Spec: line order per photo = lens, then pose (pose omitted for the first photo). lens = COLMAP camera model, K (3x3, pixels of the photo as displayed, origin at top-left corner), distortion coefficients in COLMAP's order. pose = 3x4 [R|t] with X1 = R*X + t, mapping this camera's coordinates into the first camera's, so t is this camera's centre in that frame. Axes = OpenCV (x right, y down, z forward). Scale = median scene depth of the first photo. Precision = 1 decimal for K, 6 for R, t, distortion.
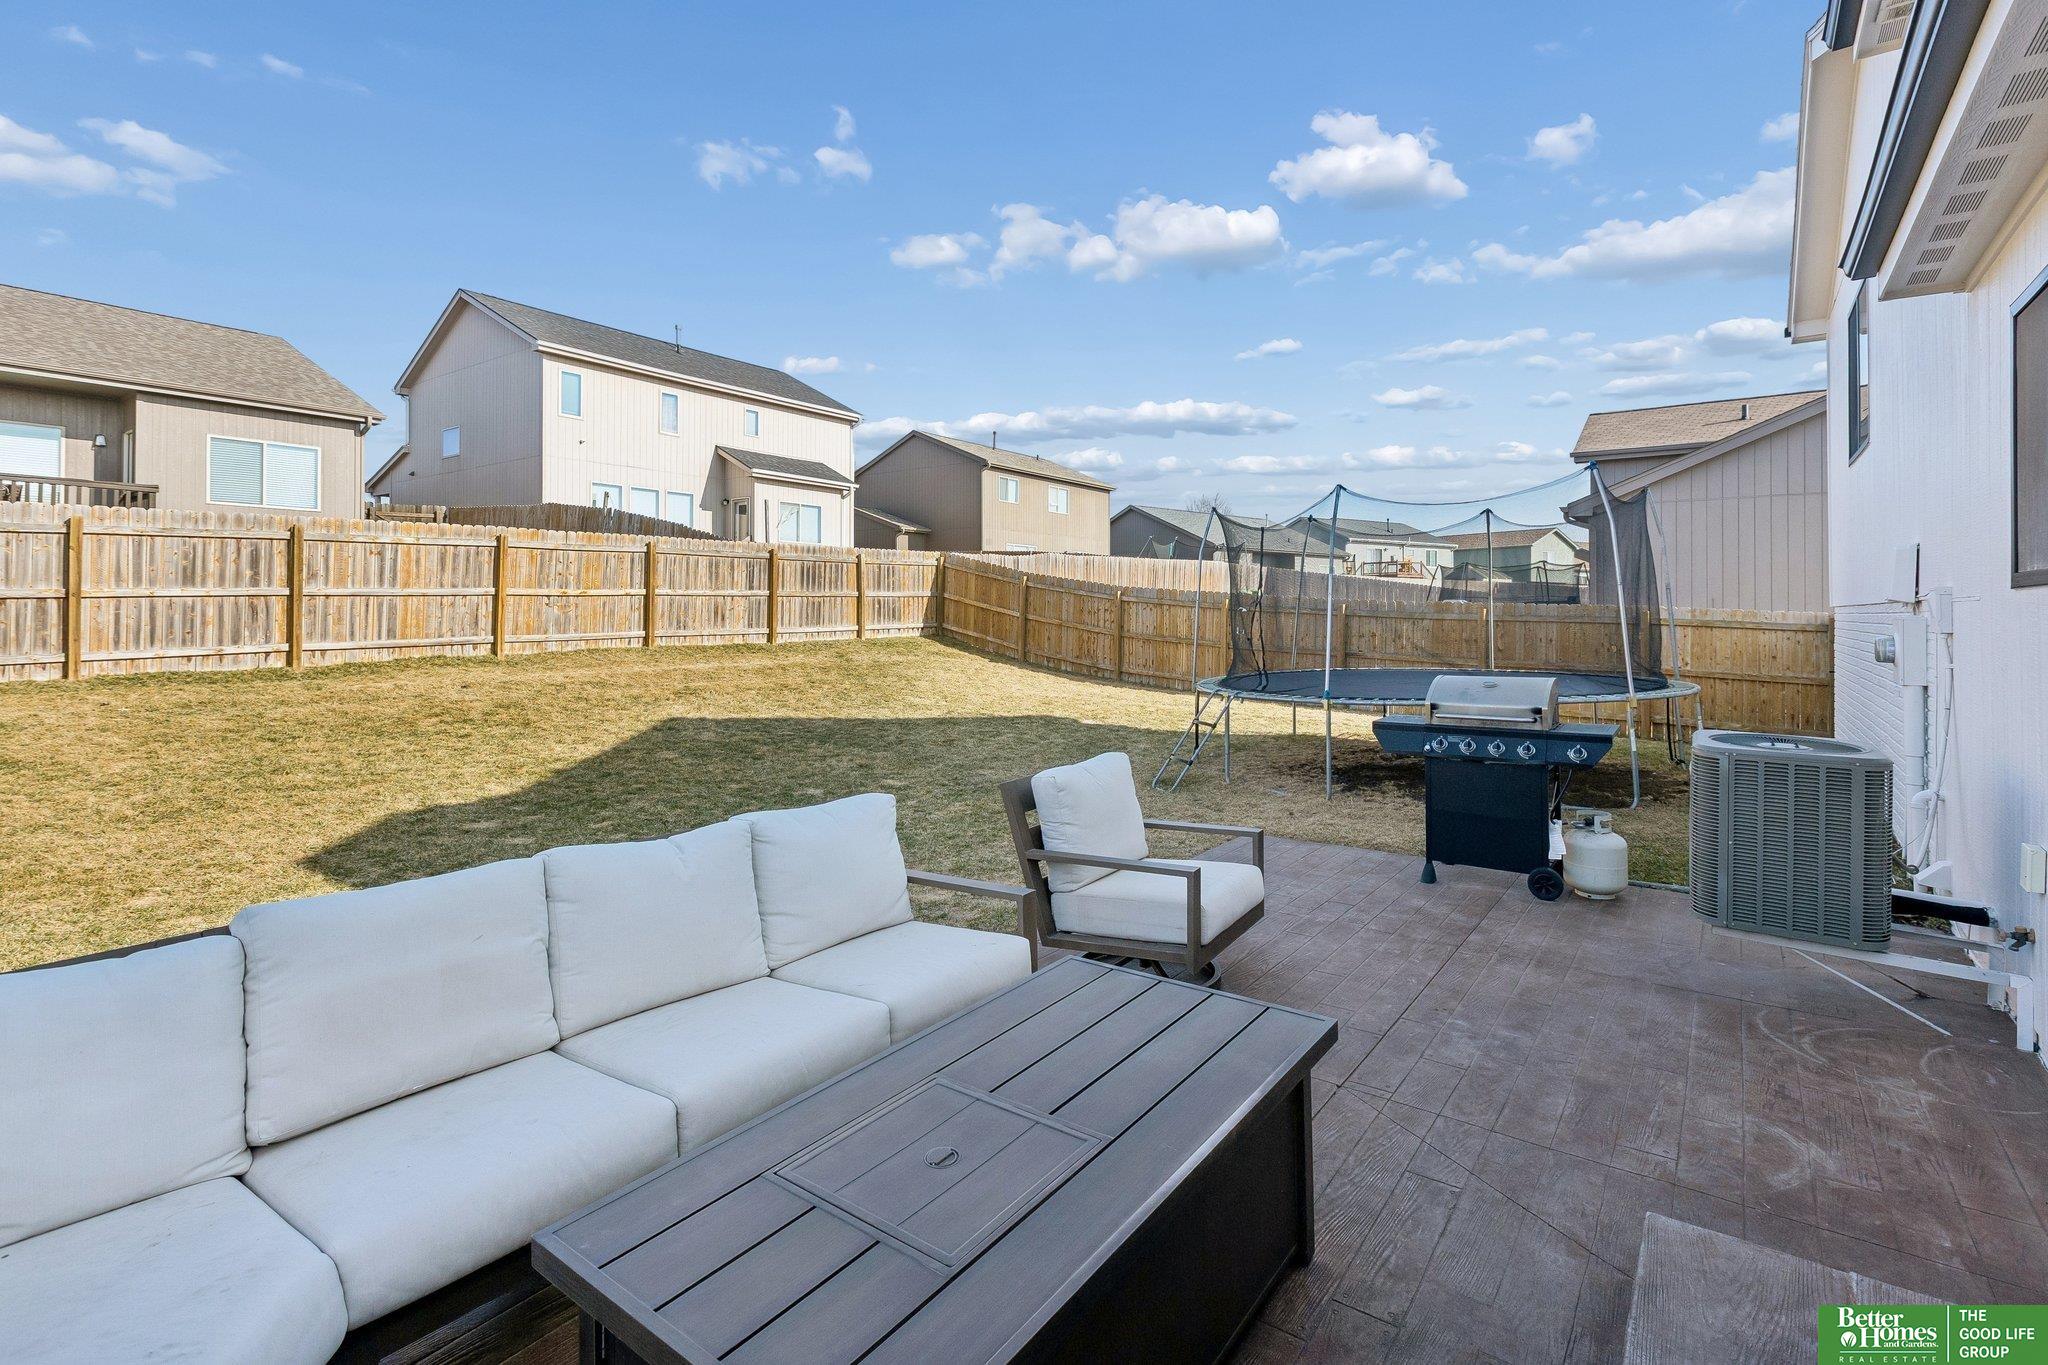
lens RADIAL K [[949.4, 0, 1025.2], [0, 949.4, 639.0], [0, 0, 1]] dist [0.002038, -0.000105]
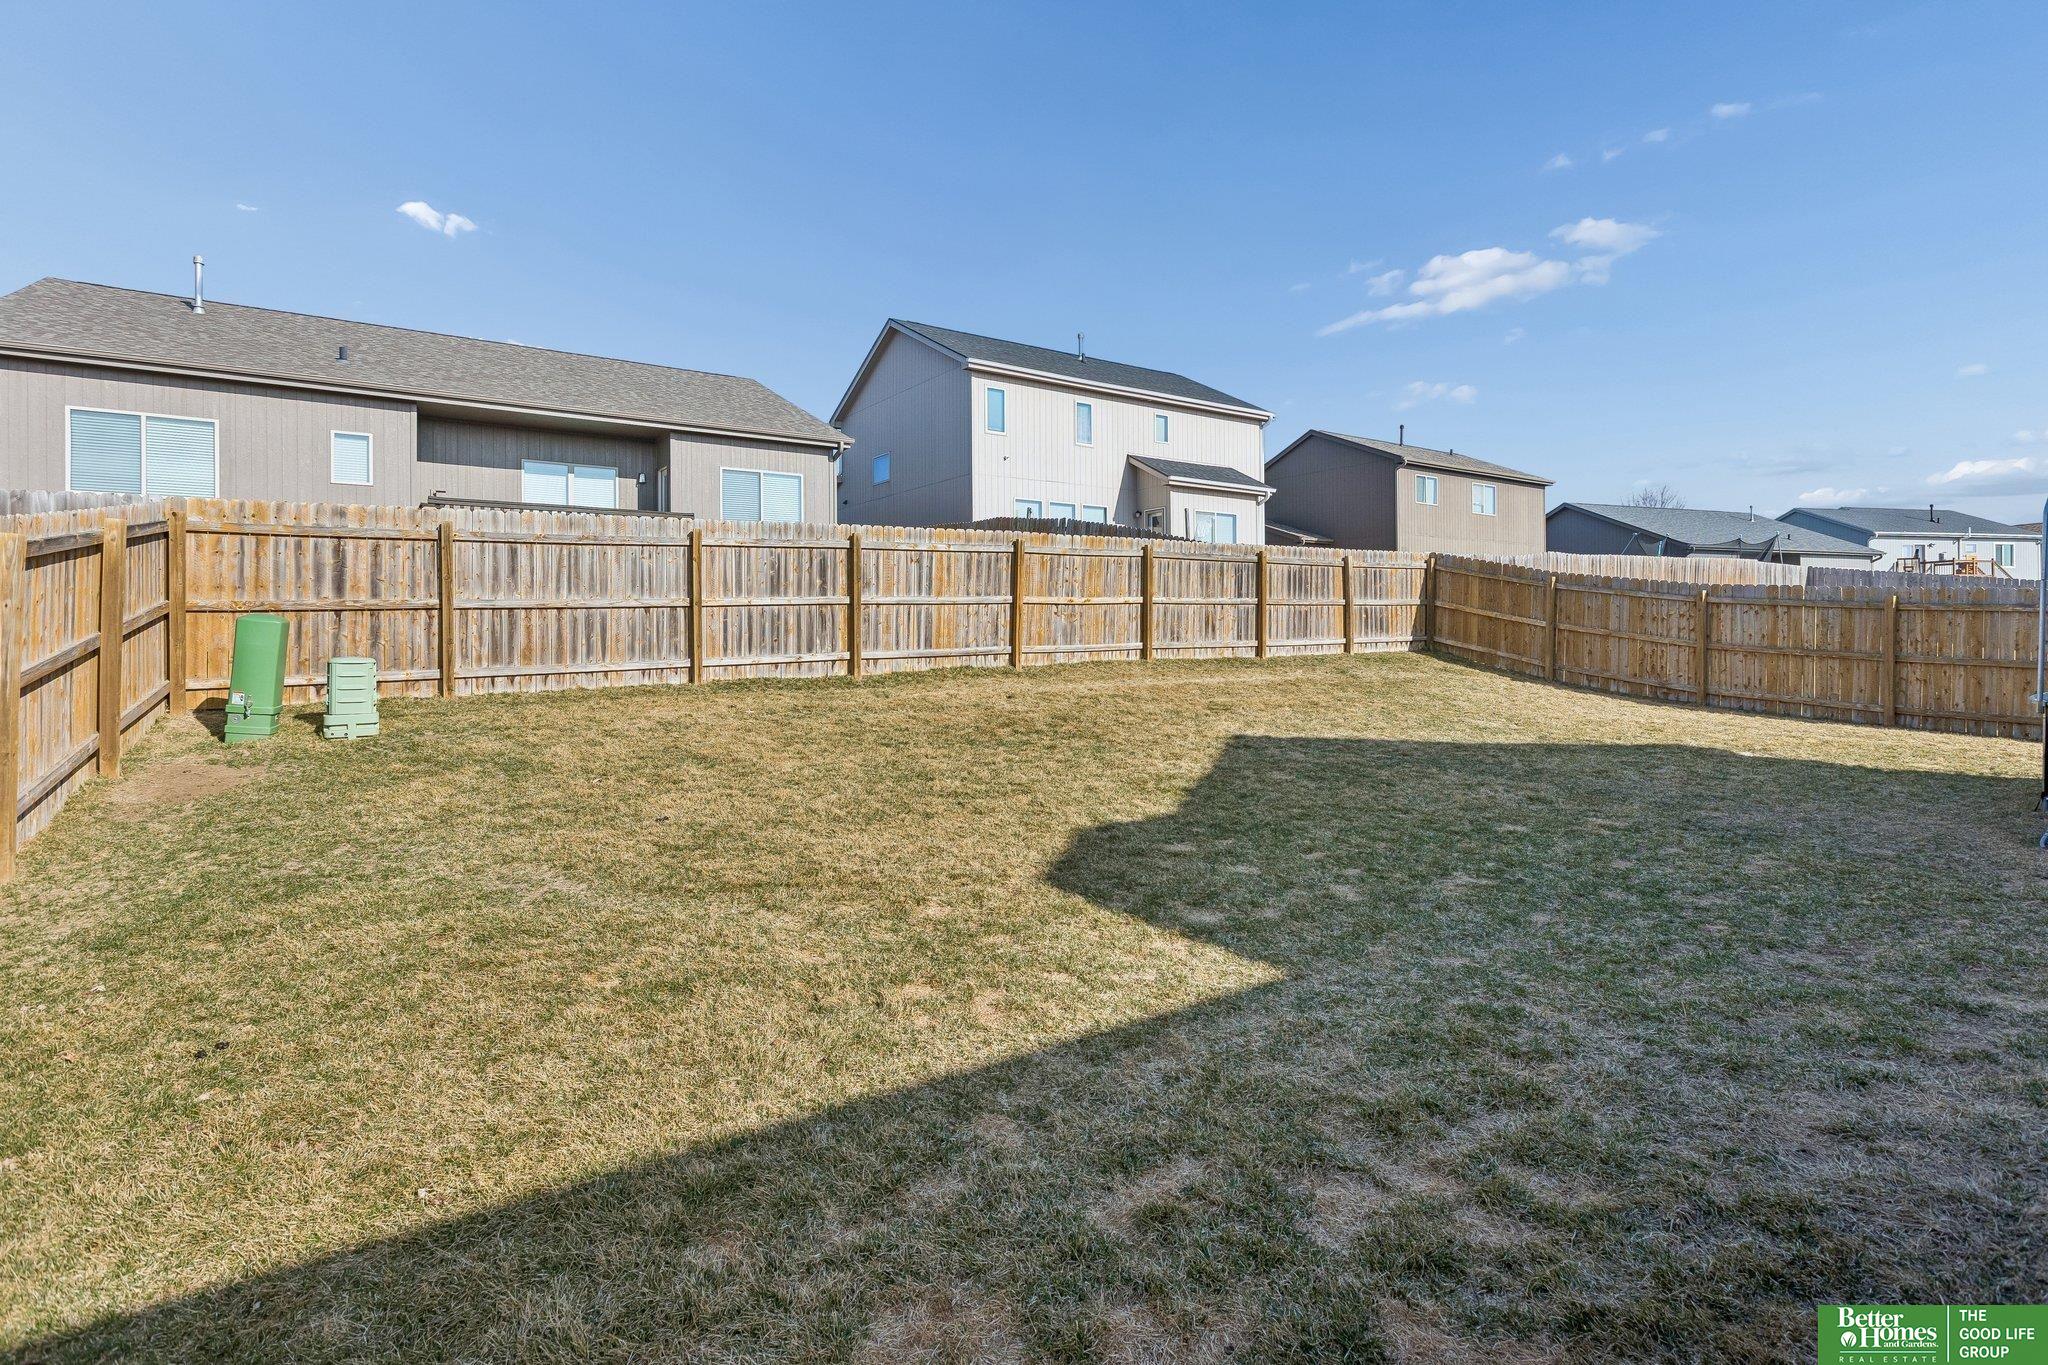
lens RADIAL K [[999.4, 0, 1024.0], [0, 999.4, 682.5], [0, 0, 1]] dist [-0.012937, 0.000085]
pose [[0.942566, 0.005856, -0.333968, -0.164306], [-0.000515, 0.999871, 0.016078, 0.013182], [0.334019, -0.014982, 0.942447, 0.044077]]
